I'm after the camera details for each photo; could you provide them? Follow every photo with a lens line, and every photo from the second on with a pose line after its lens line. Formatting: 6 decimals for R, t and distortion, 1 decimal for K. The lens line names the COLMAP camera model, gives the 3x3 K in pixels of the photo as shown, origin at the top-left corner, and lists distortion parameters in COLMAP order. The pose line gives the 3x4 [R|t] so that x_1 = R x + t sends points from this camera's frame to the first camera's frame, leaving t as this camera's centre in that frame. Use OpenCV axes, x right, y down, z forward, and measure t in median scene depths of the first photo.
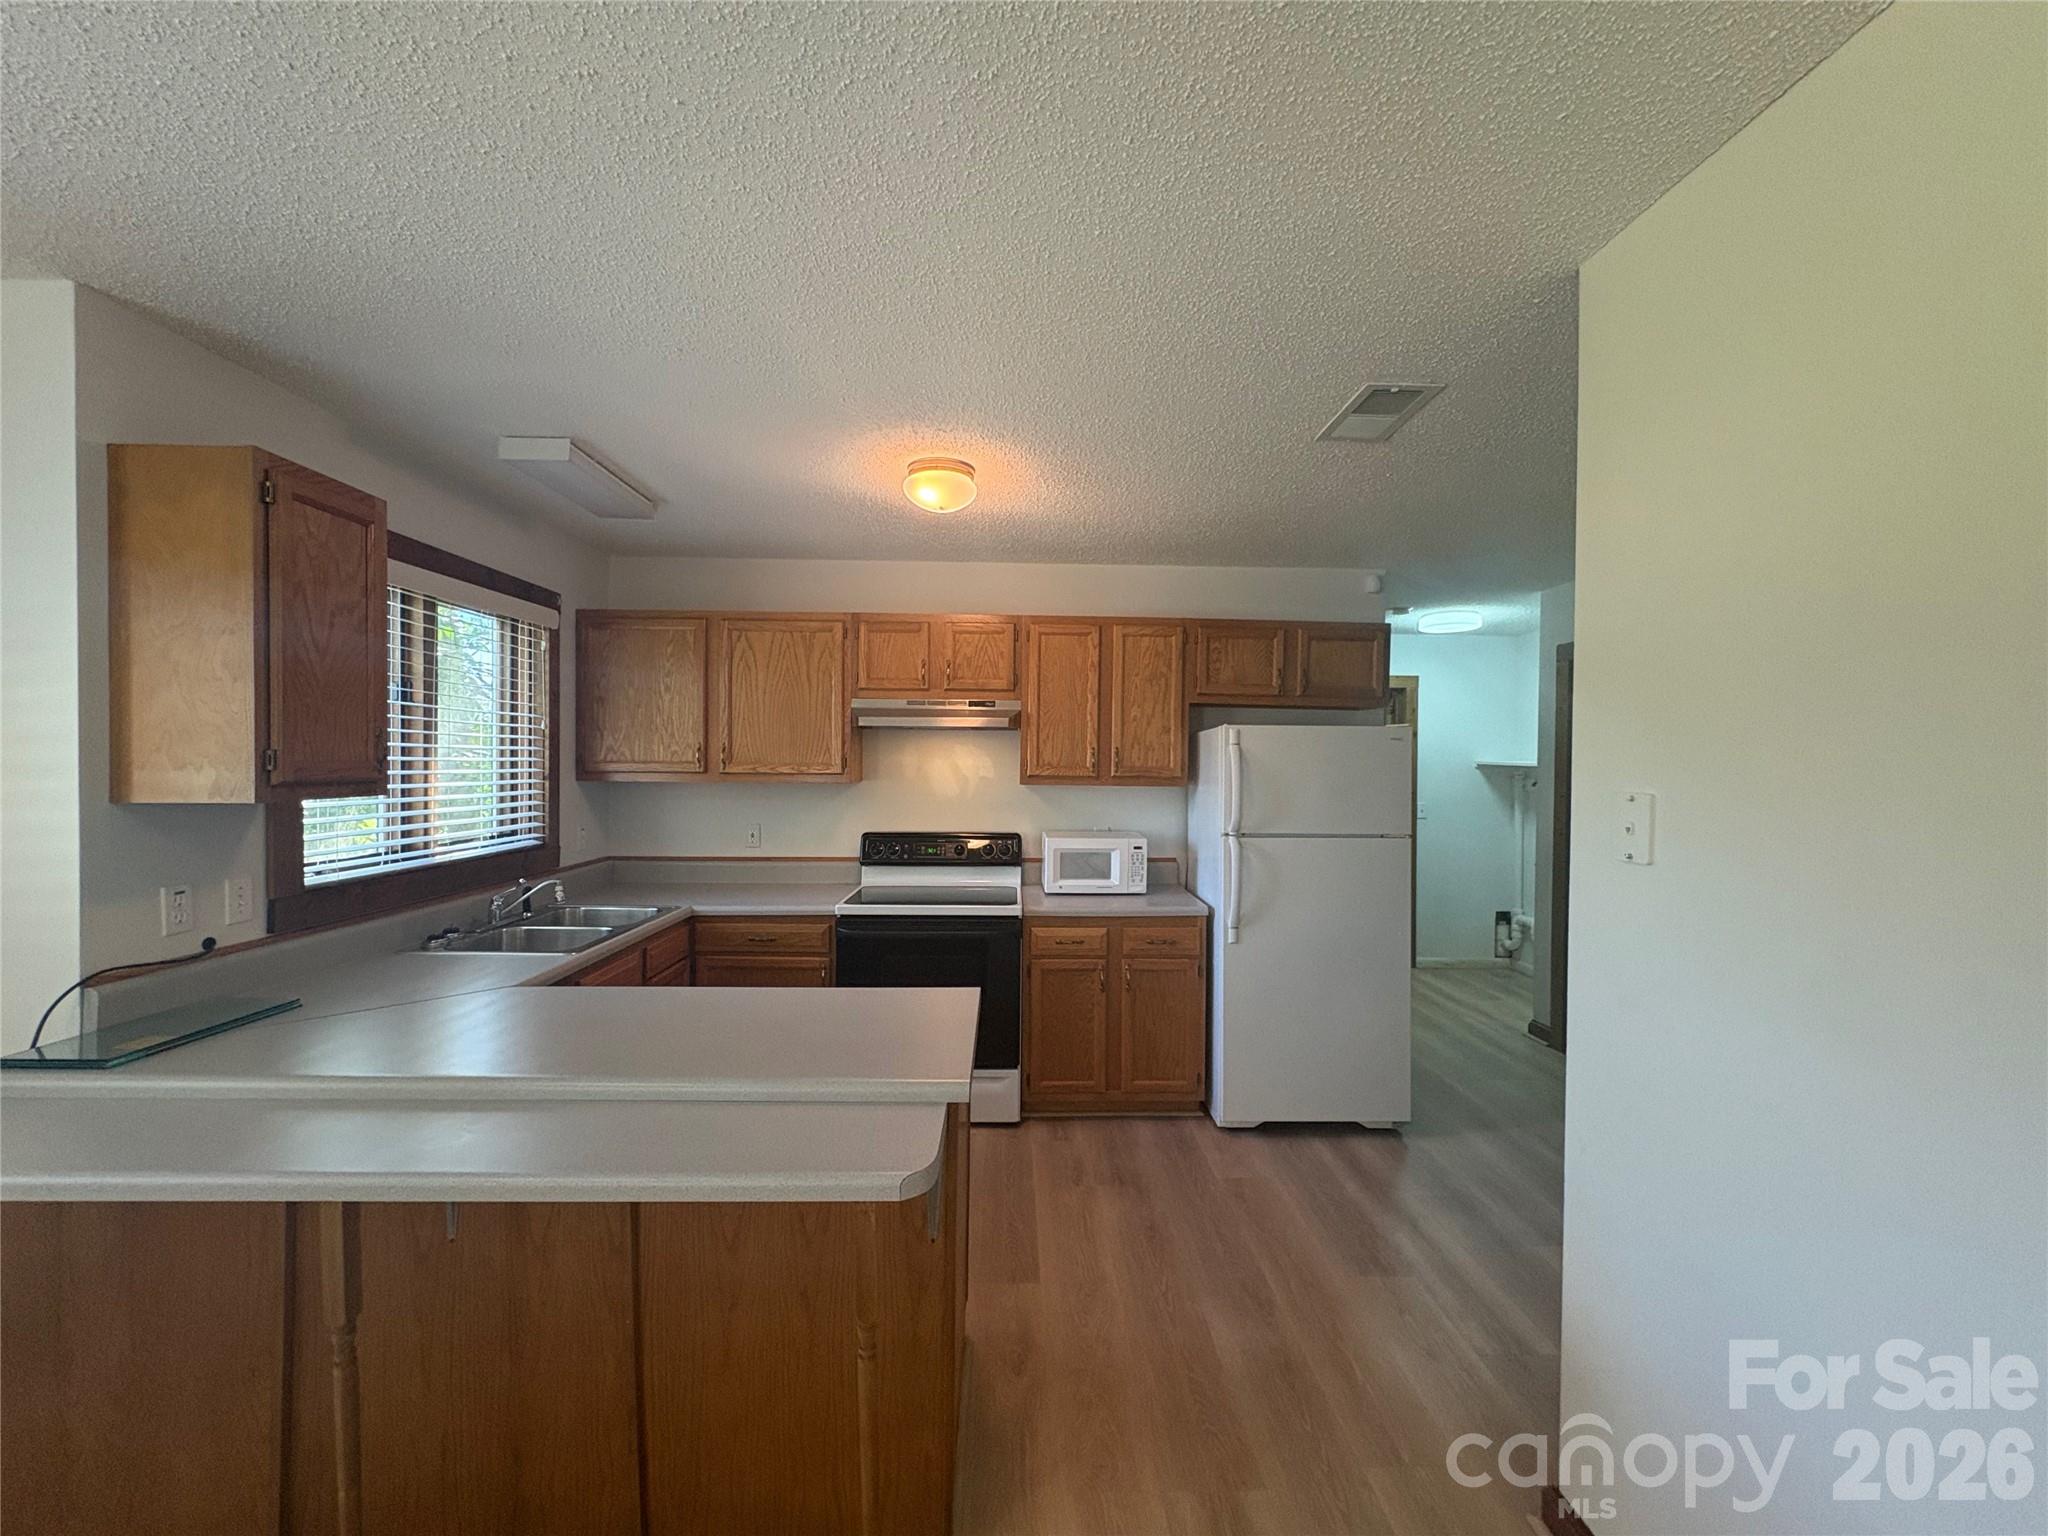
lens RADIAL K [[816.3, 0, 1023.7], [0, 816.3, 768.1], [0, 0, 1]] dist [-0.000076, 0.000143]
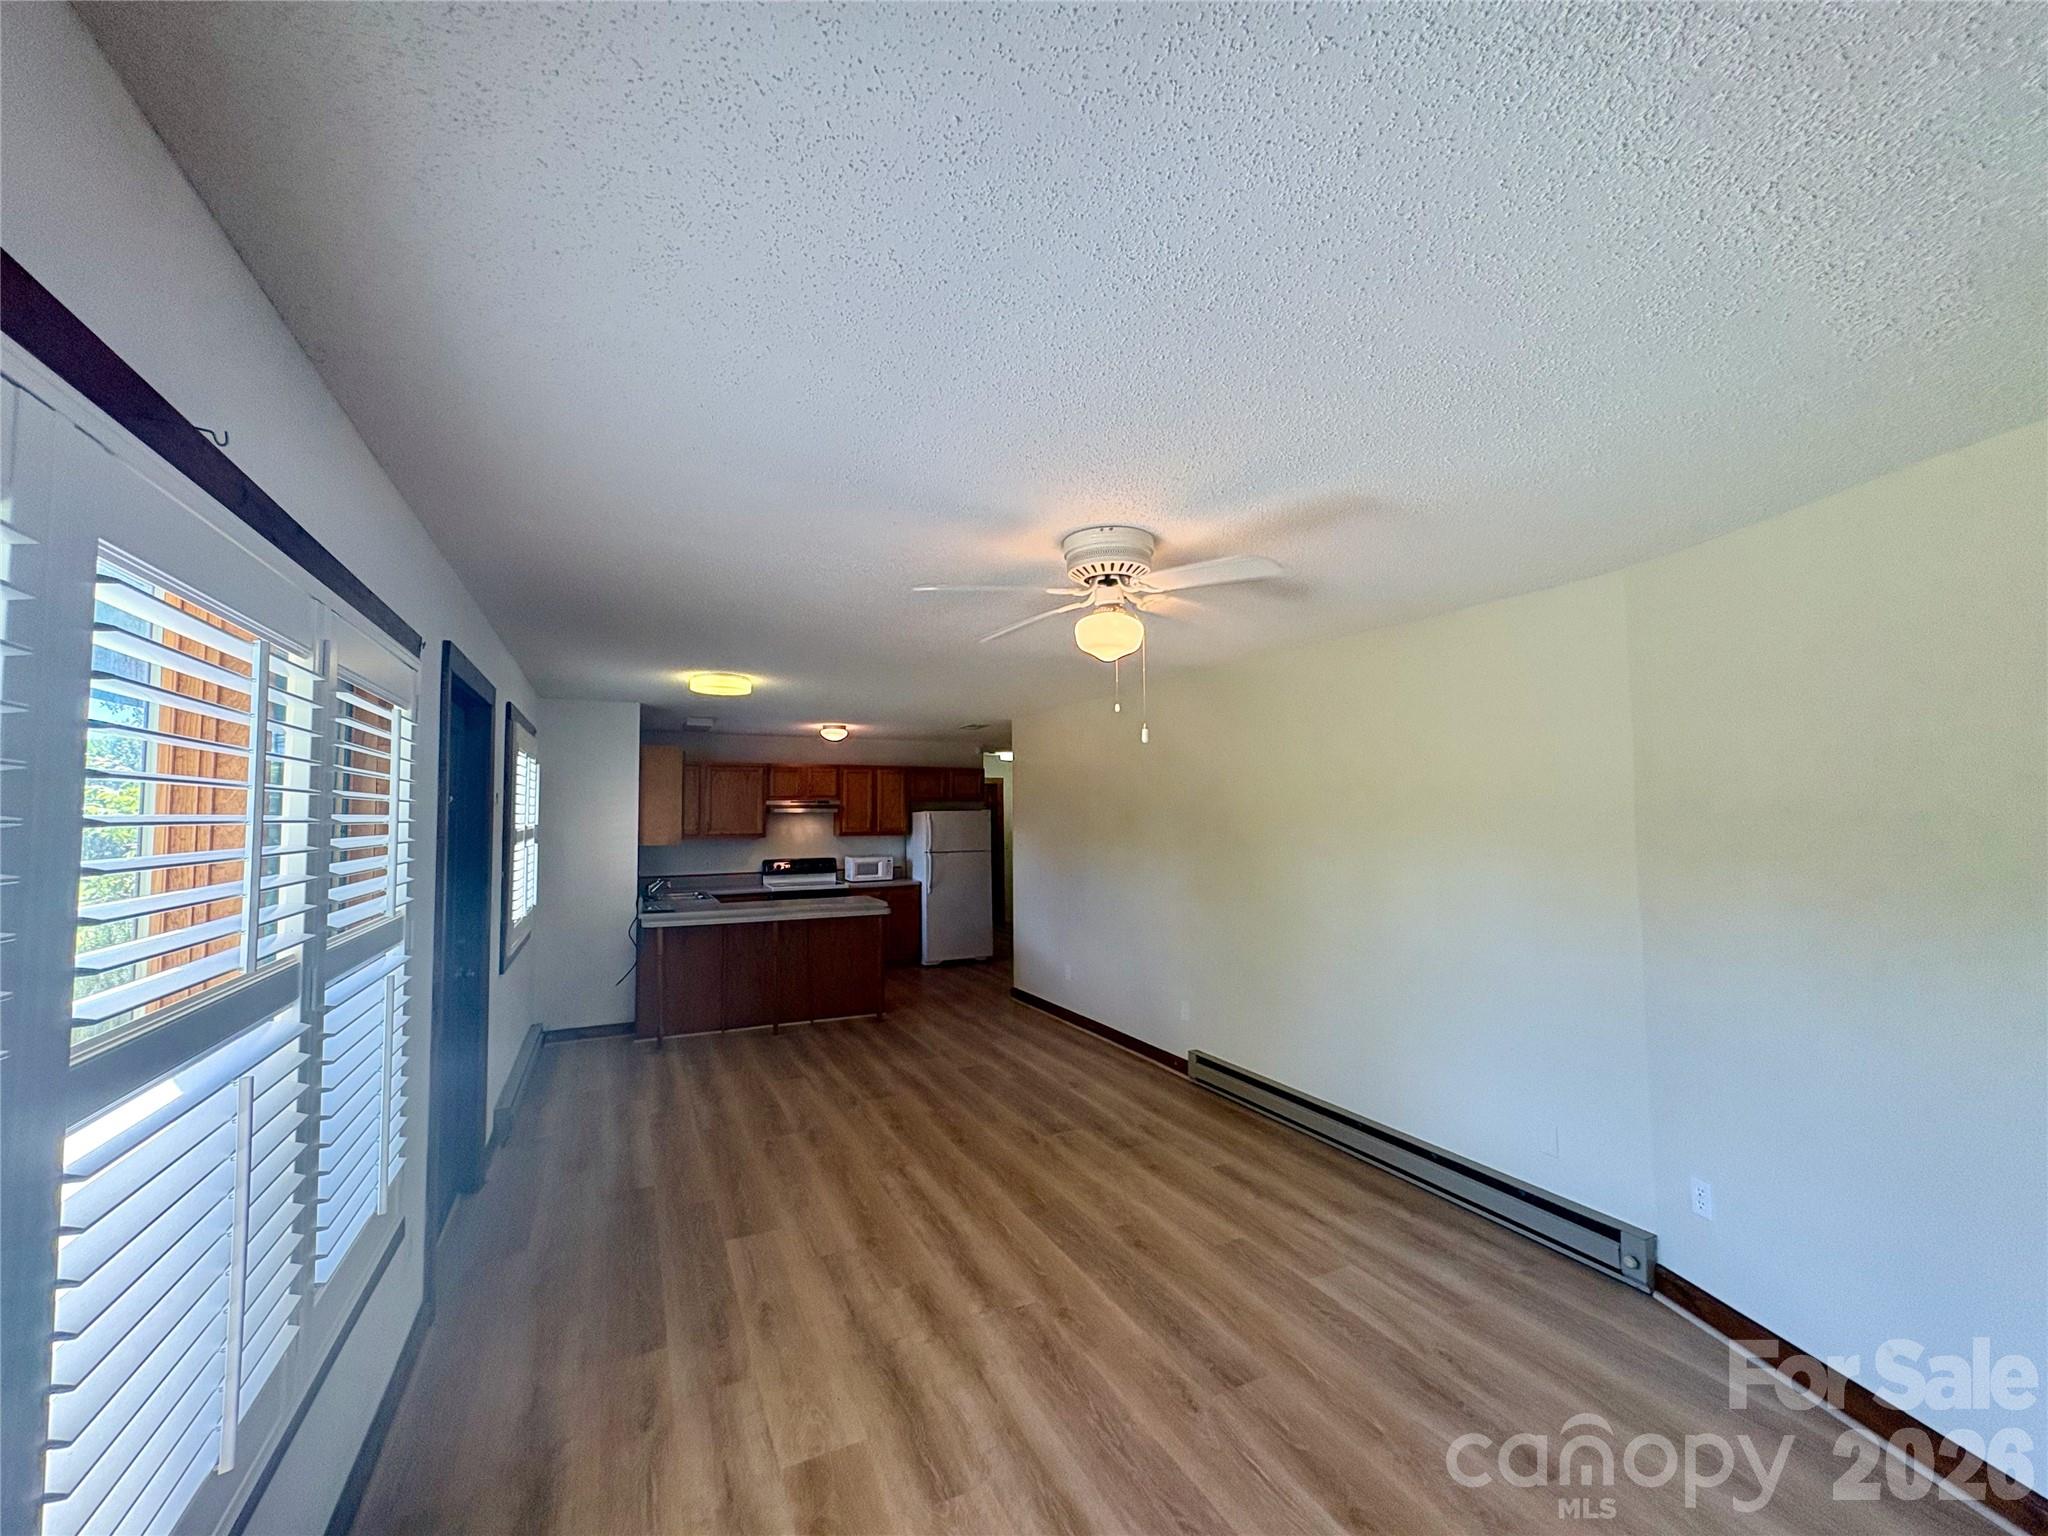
lens RADIAL K [[816.3, 0, 1021.8], [0, 816.3, 767.3], [0, 0, 1]] dist [-0.000076, 0.000143]
pose [[0.907423, 0.008223, 0.420138, -0.519581], [0.020487, 0.997754, -0.063778, -0.017621], [-0.419719, 0.066481, 0.905216, -1.369144]]
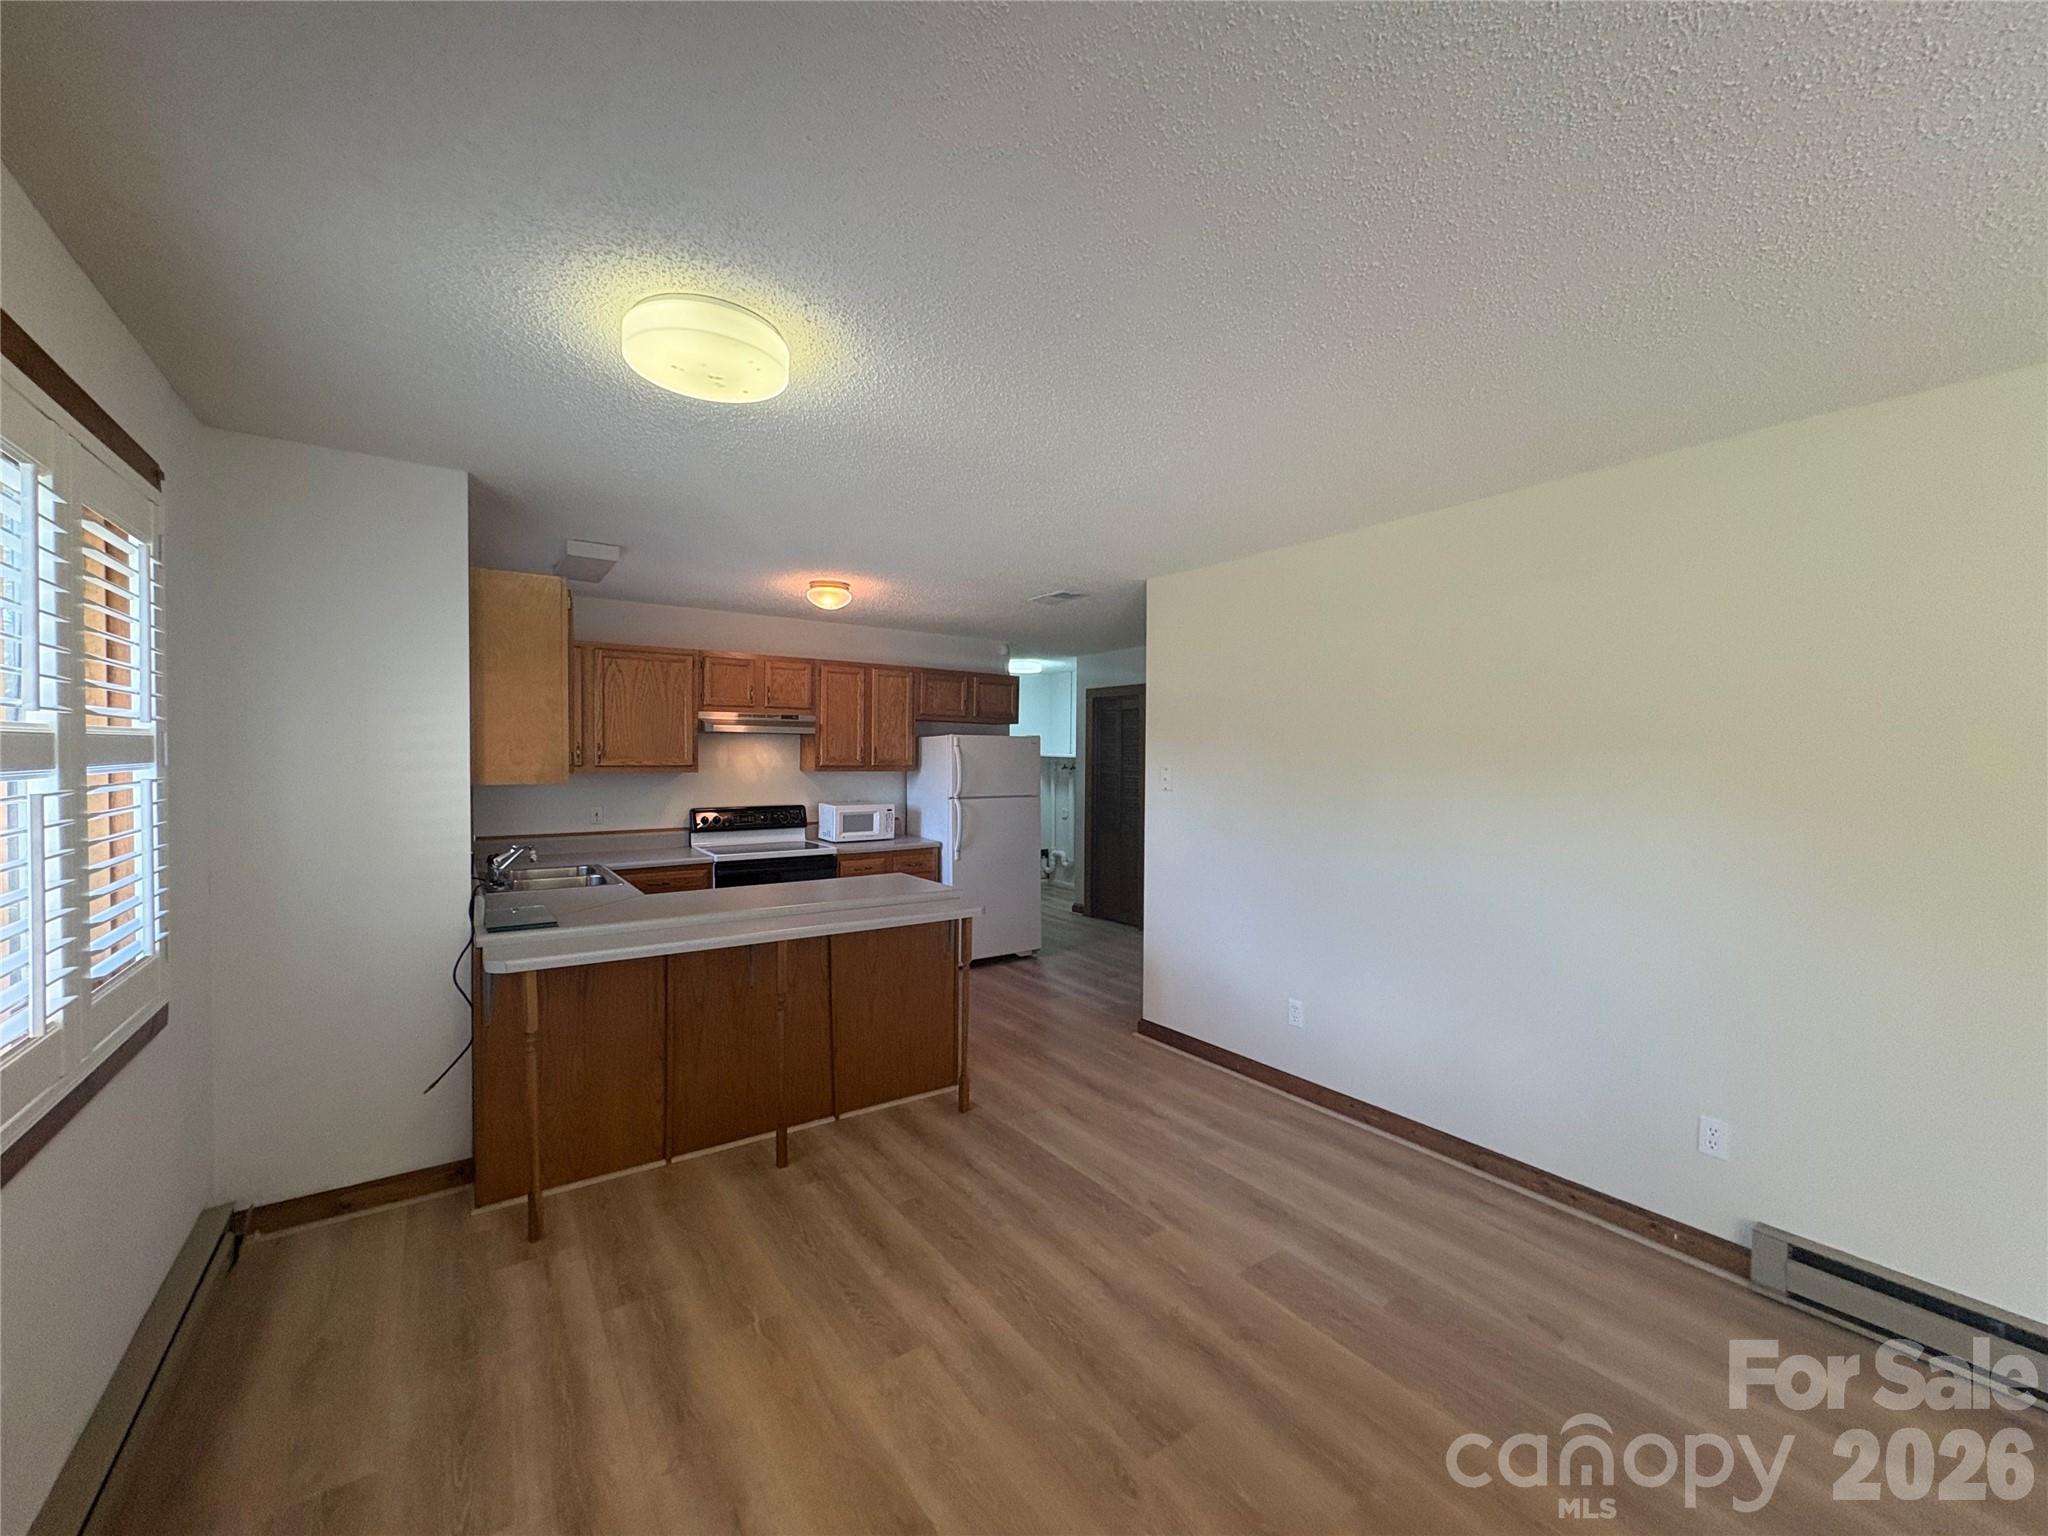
lens RADIAL K [[816.3, 0, 1023.8], [0, 816.3, 773.4], [0, 0, 1]] dist [-0.000076, 0.000143]
pose [[0.830730, -0.015649, 0.556455, -0.523251], [0.005807, 0.999794, 0.019448, -0.003259], [-0.556645, -0.012924, 0.830650, -0.464008]]
